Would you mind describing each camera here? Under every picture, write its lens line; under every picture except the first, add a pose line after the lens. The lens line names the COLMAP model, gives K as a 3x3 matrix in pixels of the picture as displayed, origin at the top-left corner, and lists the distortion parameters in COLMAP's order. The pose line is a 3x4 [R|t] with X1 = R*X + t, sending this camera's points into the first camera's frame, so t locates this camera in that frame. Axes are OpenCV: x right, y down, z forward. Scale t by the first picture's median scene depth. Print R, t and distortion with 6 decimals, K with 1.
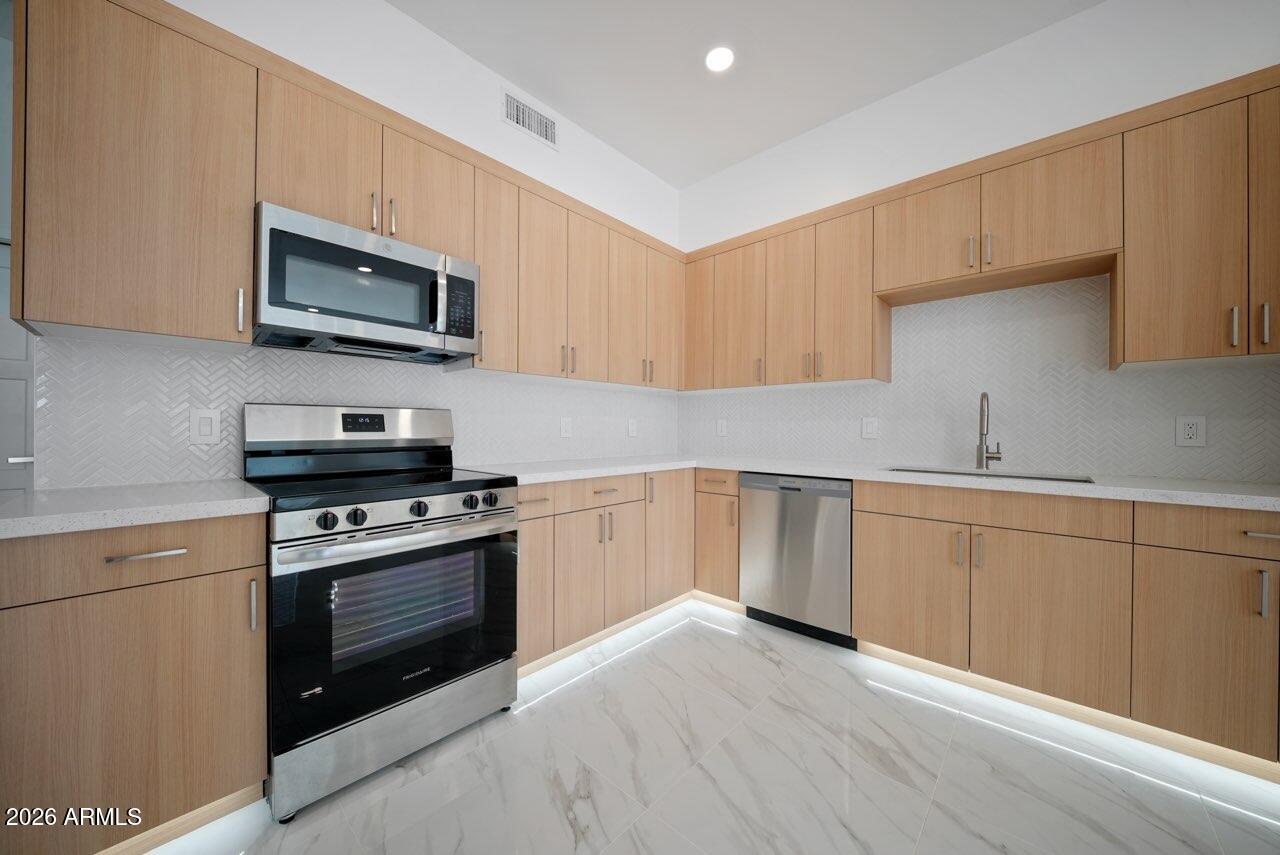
lens RADIAL K [[444.3, 0, 640.0], [0, 444.3, 427.5], [0, 0, 1]] dist [0.000193, -0.000080]
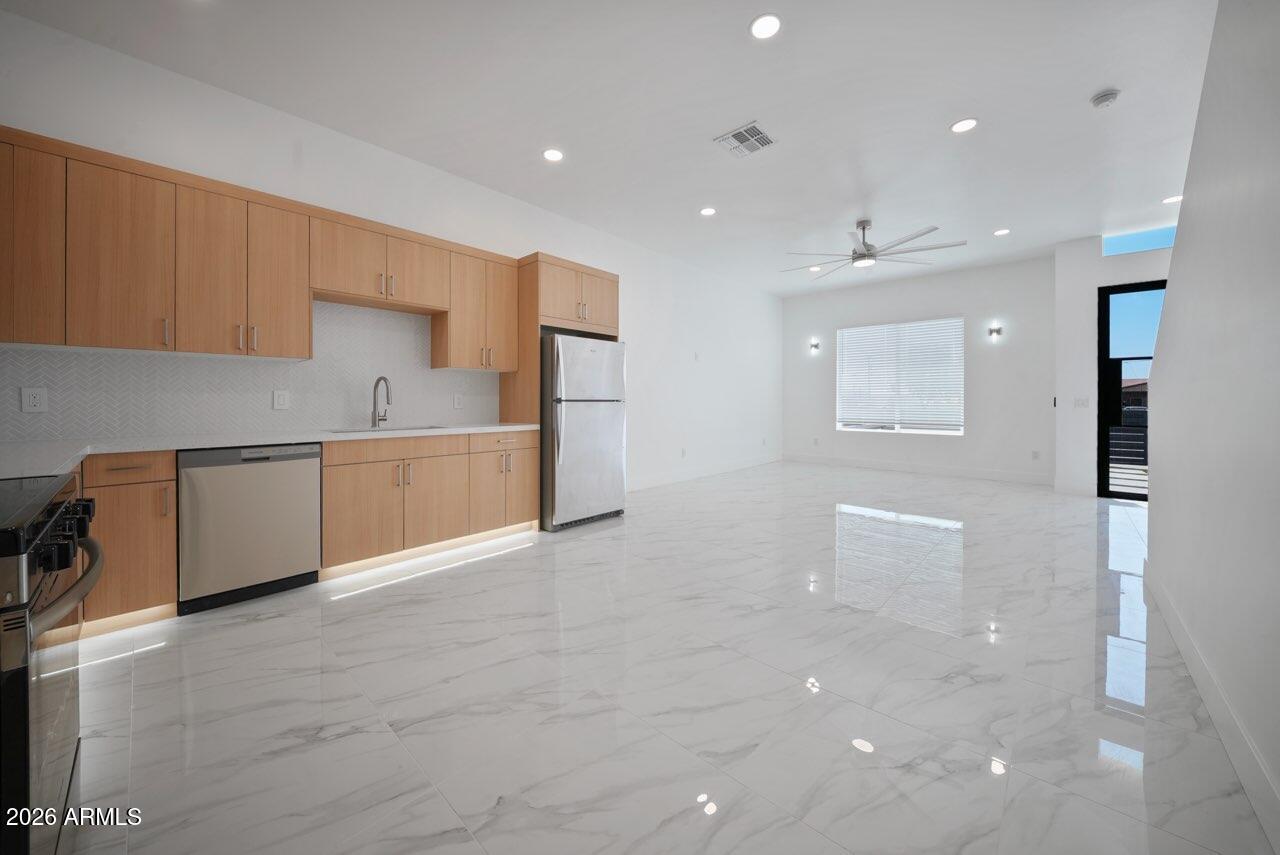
lens RADIAL K [[458.7, 0, 638.0], [0, 458.7, 406.3], [0, 0, 1]] dist [0.000333, -0.000008]
pose [[0.005710, -0.014448, 0.999879, -0.803250], [0.002524, 0.999893, 0.014433, 0.002561], [-0.999981, 0.002441, 0.005746, 0.117173]]
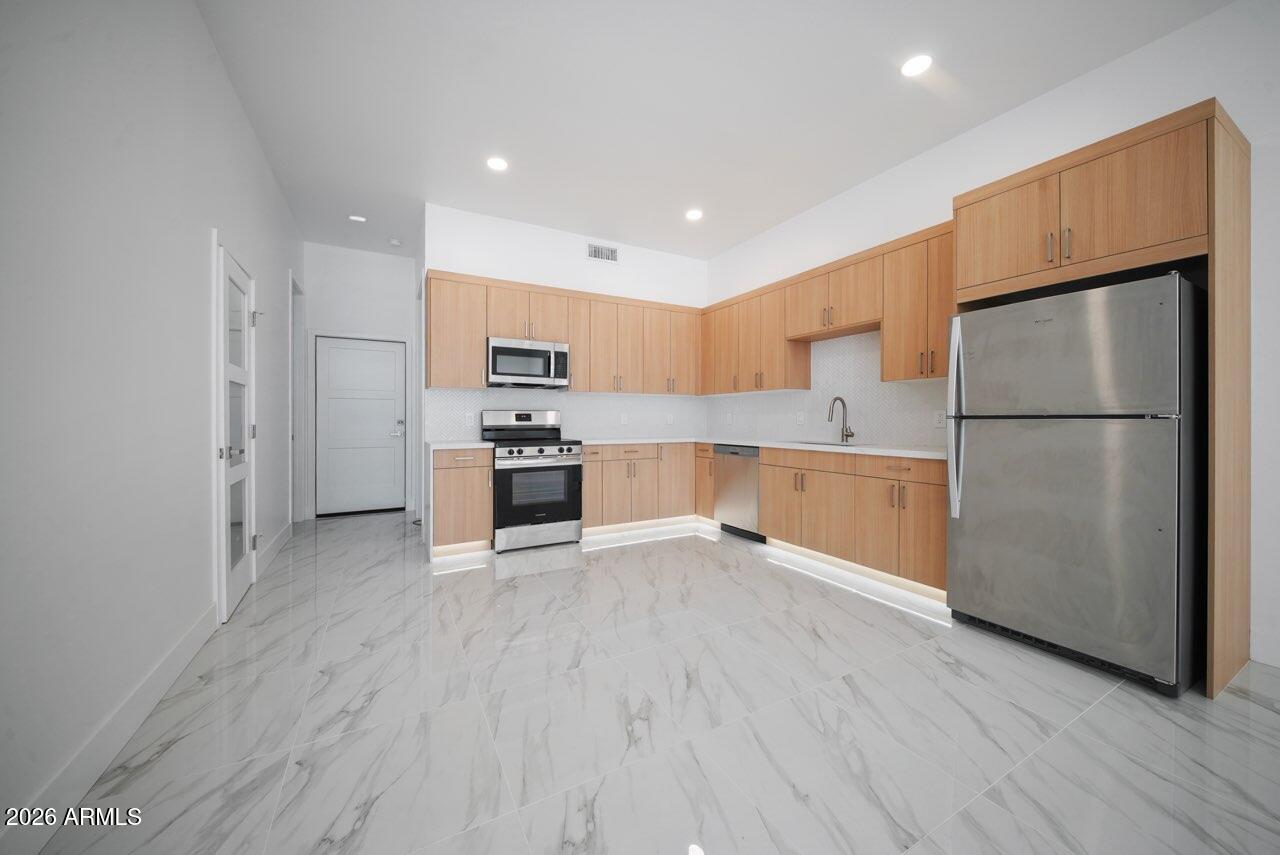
lens RADIAL K [[462.3, 0, 640.0], [0, 462.3, 427.5], [0, 0, 1]] dist [0.000182, 0.000001]
pose [[0.944794, 0.000013, -0.327664, 0.650426], [0.005027, 0.999882, 0.014537, 0.008913], [0.327626, -0.015382, 0.944682, -0.945966]]
